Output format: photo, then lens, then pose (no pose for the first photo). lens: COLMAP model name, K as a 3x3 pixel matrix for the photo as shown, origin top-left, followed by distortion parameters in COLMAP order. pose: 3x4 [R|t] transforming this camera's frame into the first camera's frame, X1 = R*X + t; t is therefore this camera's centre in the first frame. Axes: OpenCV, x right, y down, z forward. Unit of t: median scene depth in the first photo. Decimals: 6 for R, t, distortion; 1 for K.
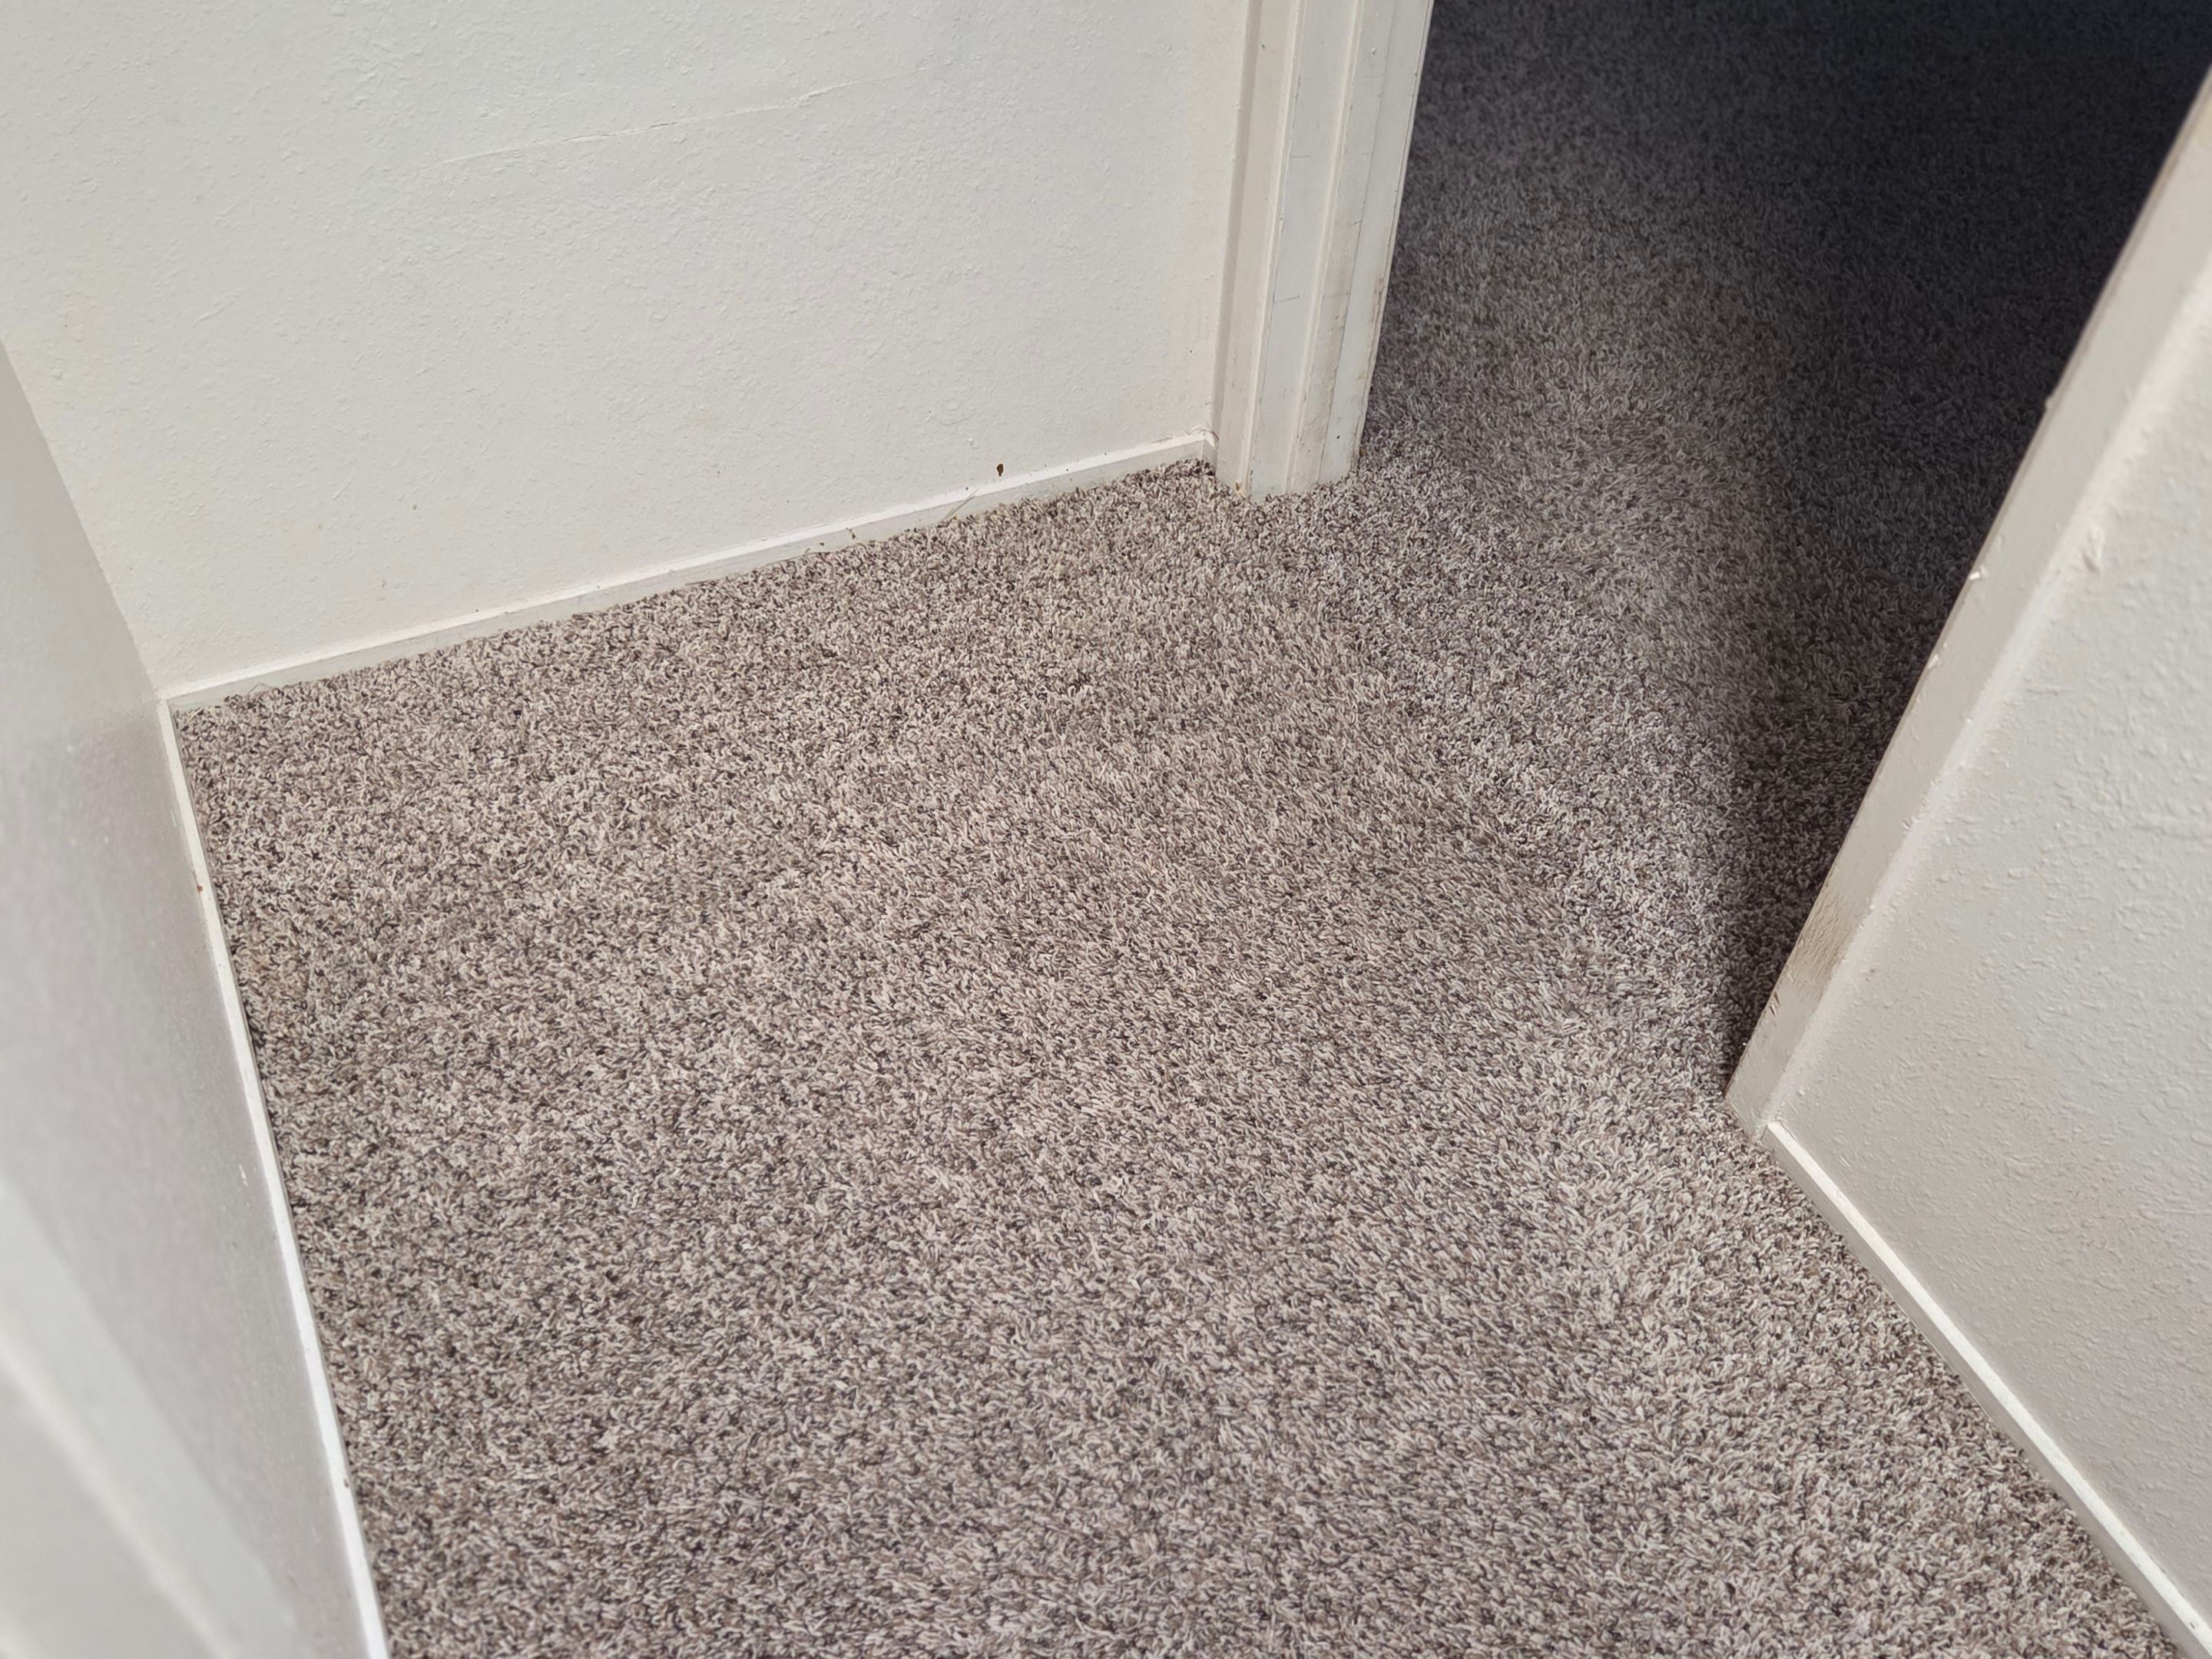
lens RADIAL K [[1973.6, 0, 1108.8], [0, 1973.6, 858.1], [0, 0, 1]] dist [0.083734, -0.089860]
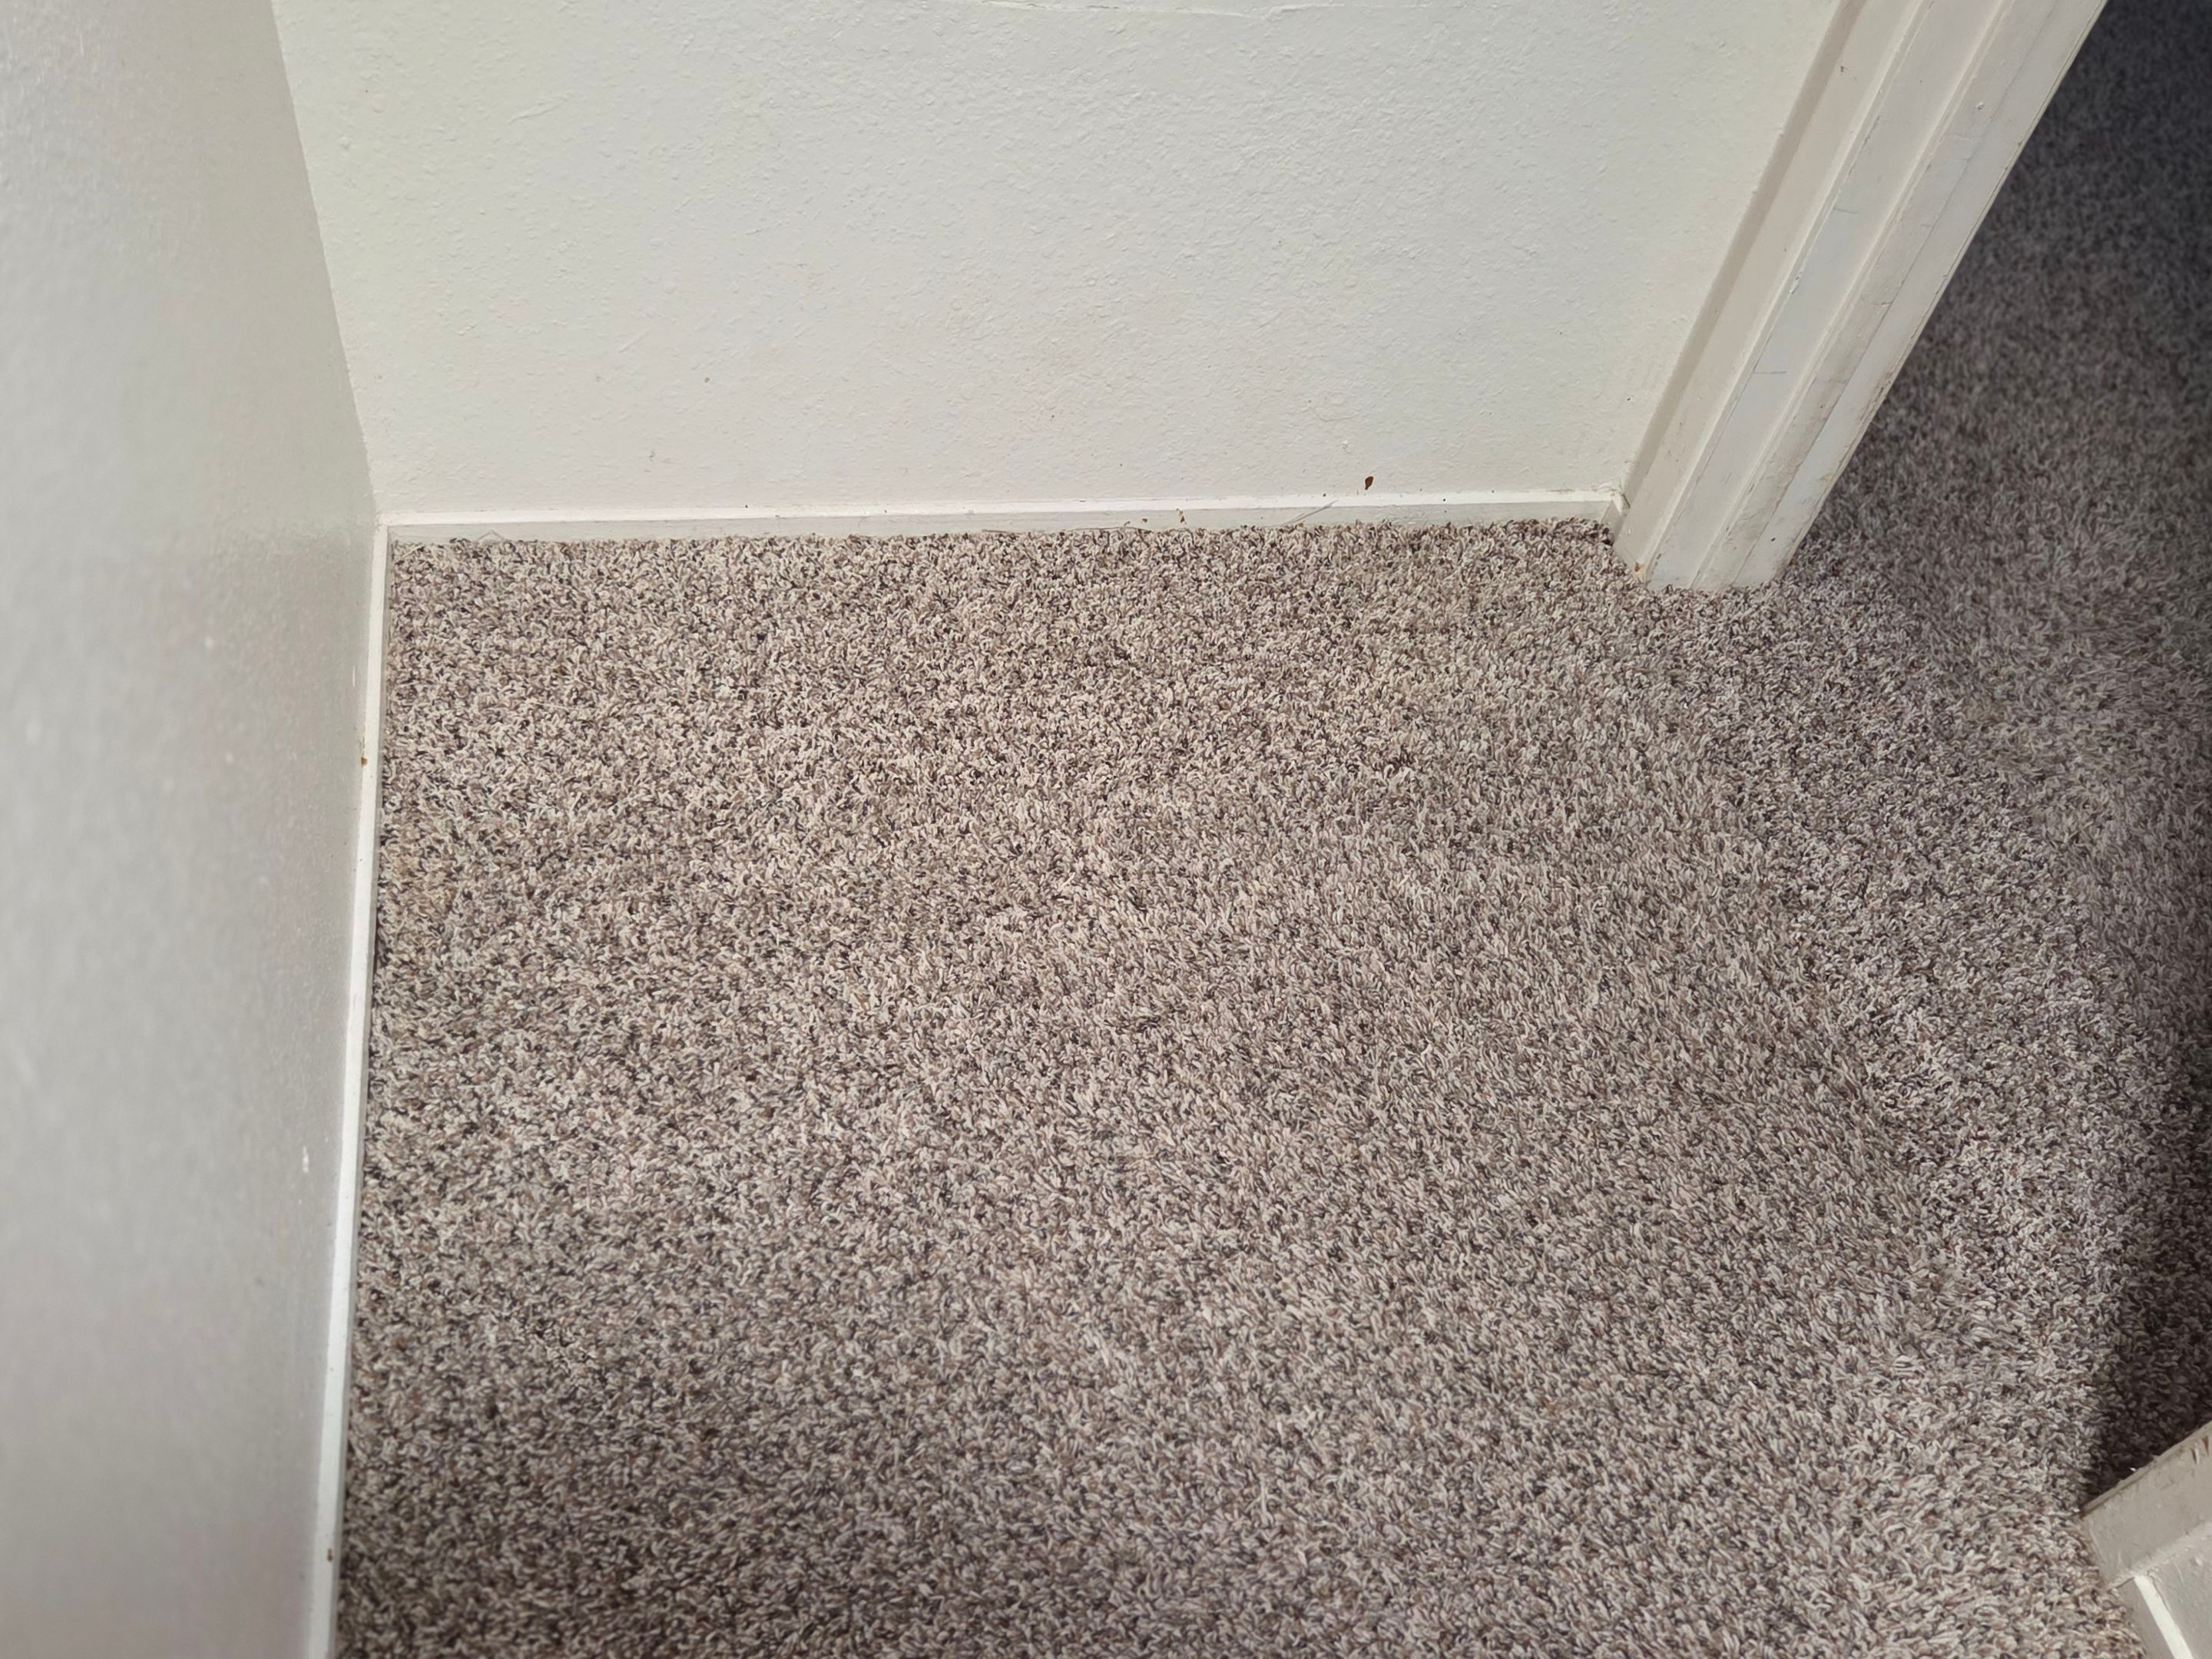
lens RADIAL K [[1973.6, 0, 1106.5], [0, 1973.6, 841.9], [0, 0, 1]] dist [0.083734, -0.089860]
pose [[0.961816, 0.259563, -0.086820, -0.056972], [-0.255643, 0.965275, 0.053768, -0.074554], [0.097762, -0.029520, 0.994772, 0.160266]]
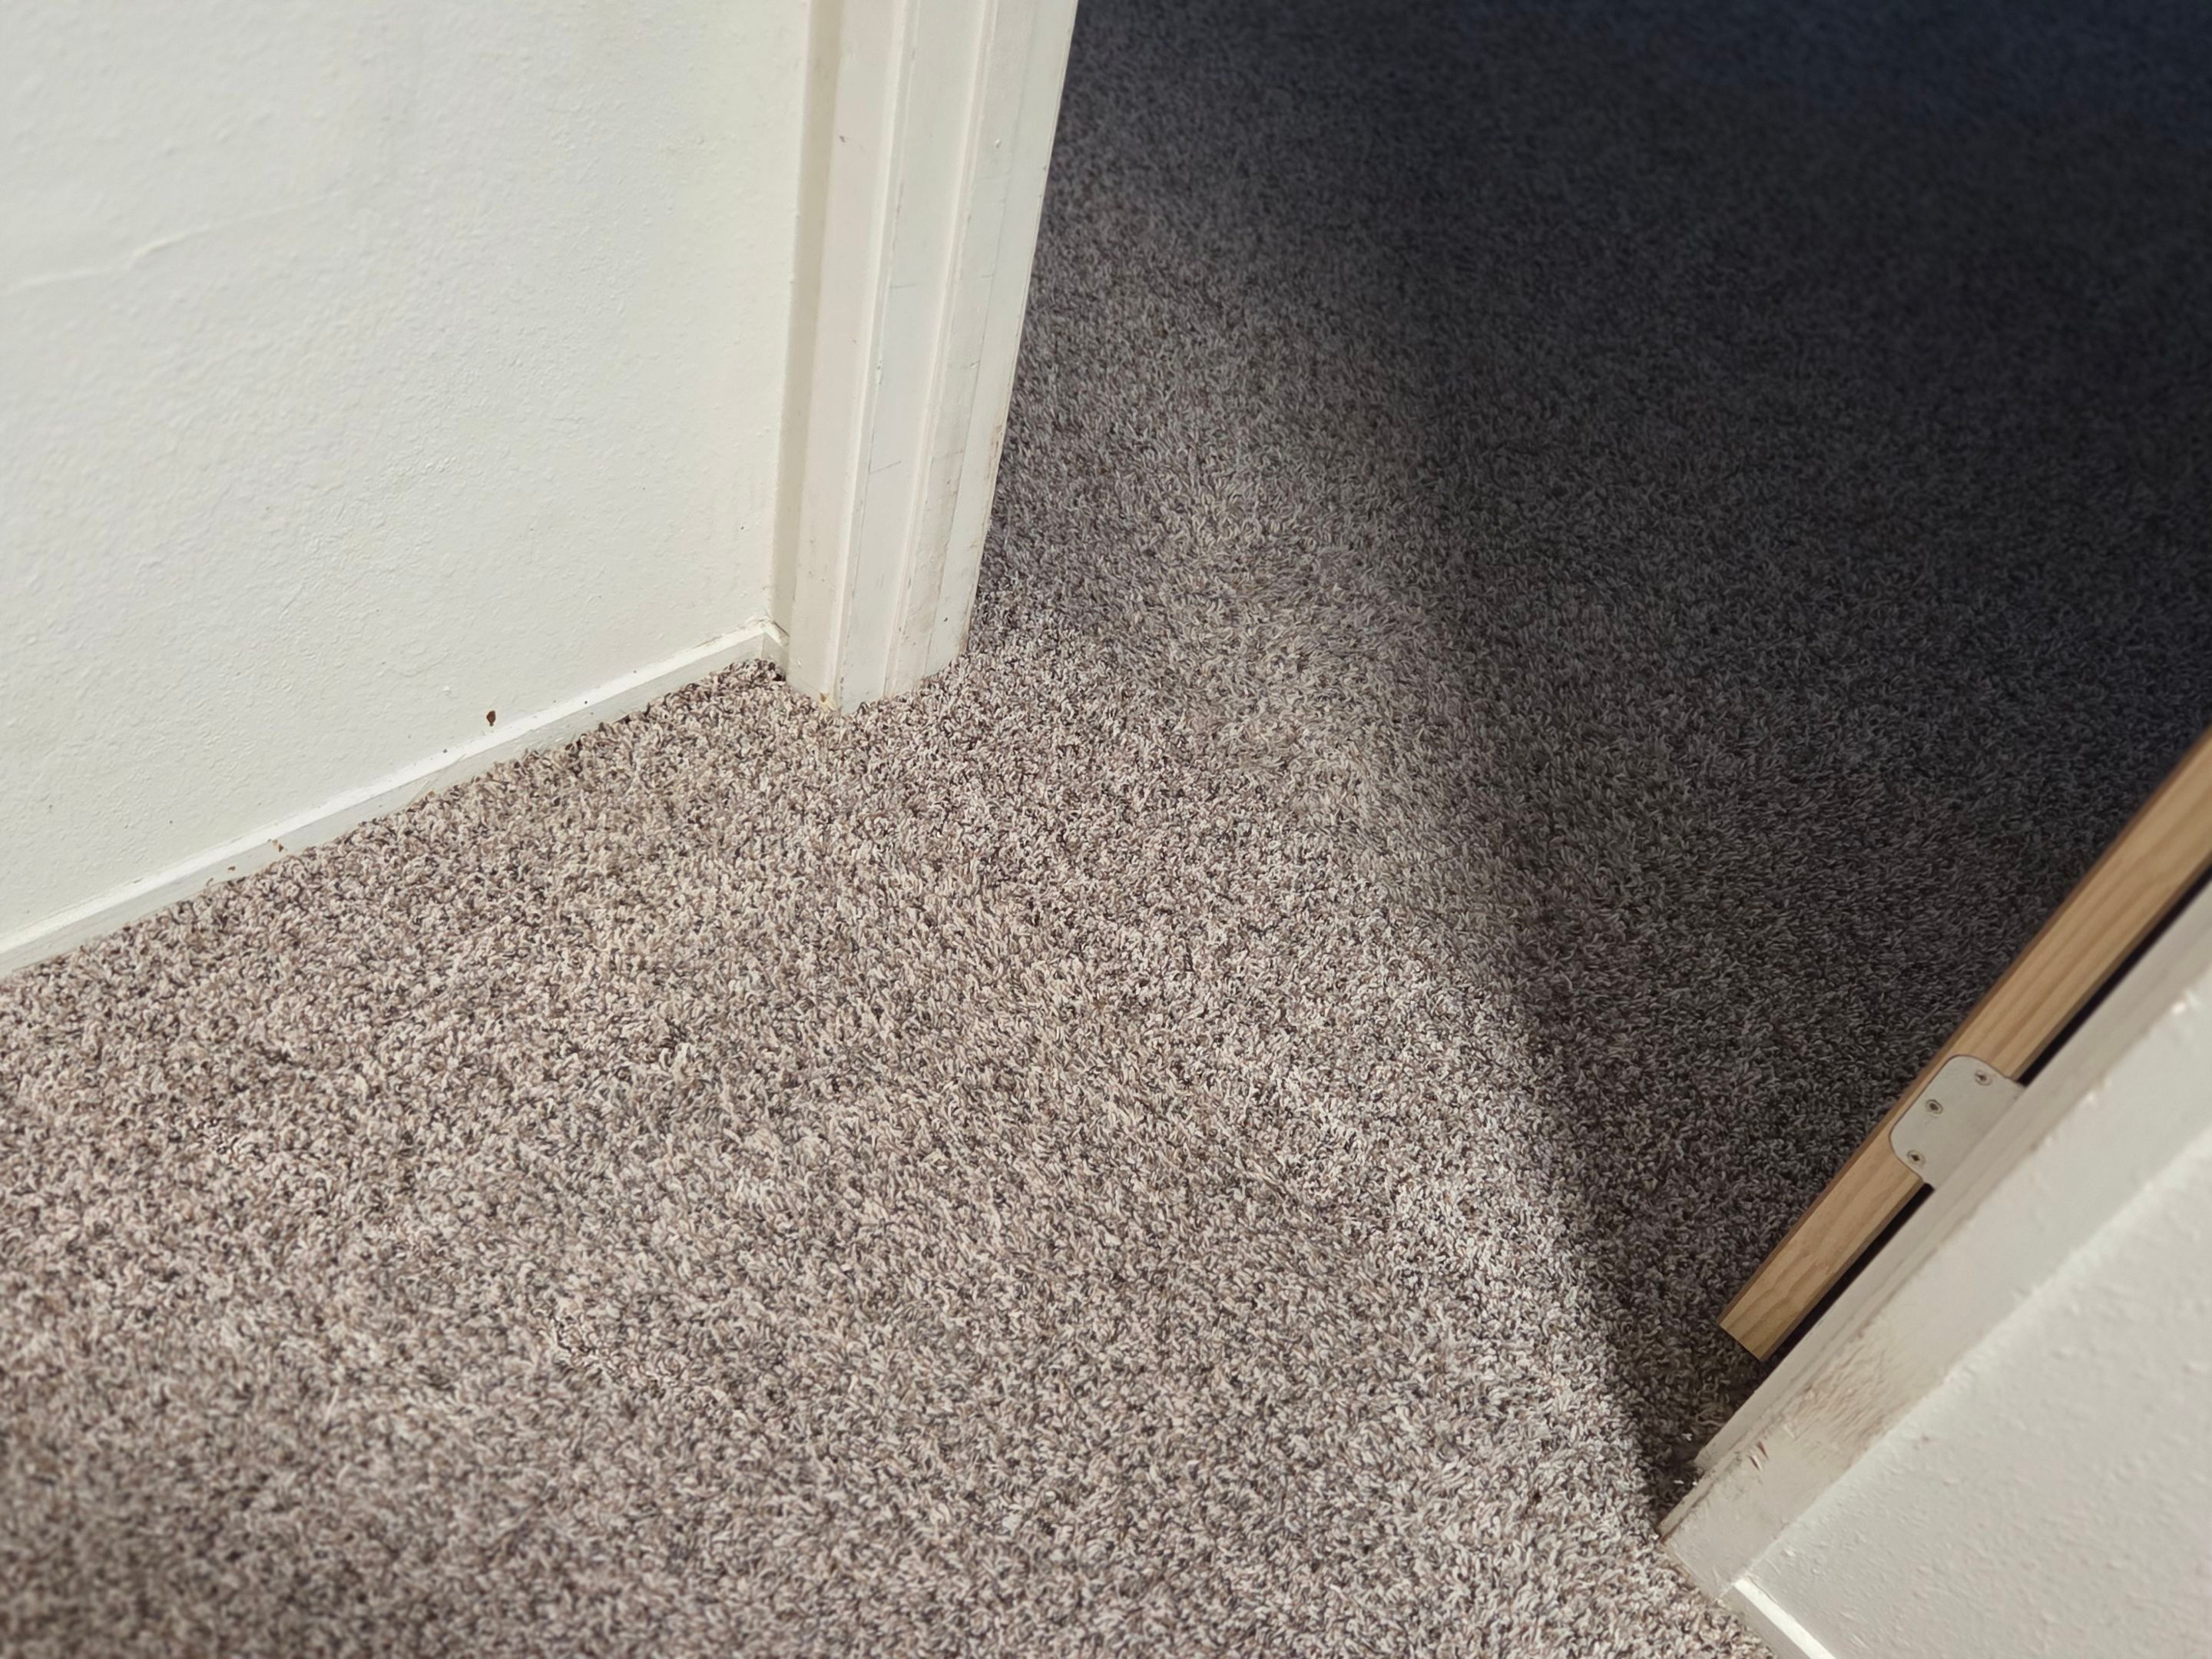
lens RADIAL K [[1973.6, 0, 1094.3], [0, 1973.6, 825.9], [0, 0, 1]] dist [0.083734, -0.089860]
pose [[0.945870, -0.127834, 0.298308, -0.078395], [0.121084, 0.991792, 0.041081, -0.187186], [-0.301111, -0.002738, 0.953585, 0.309445]]
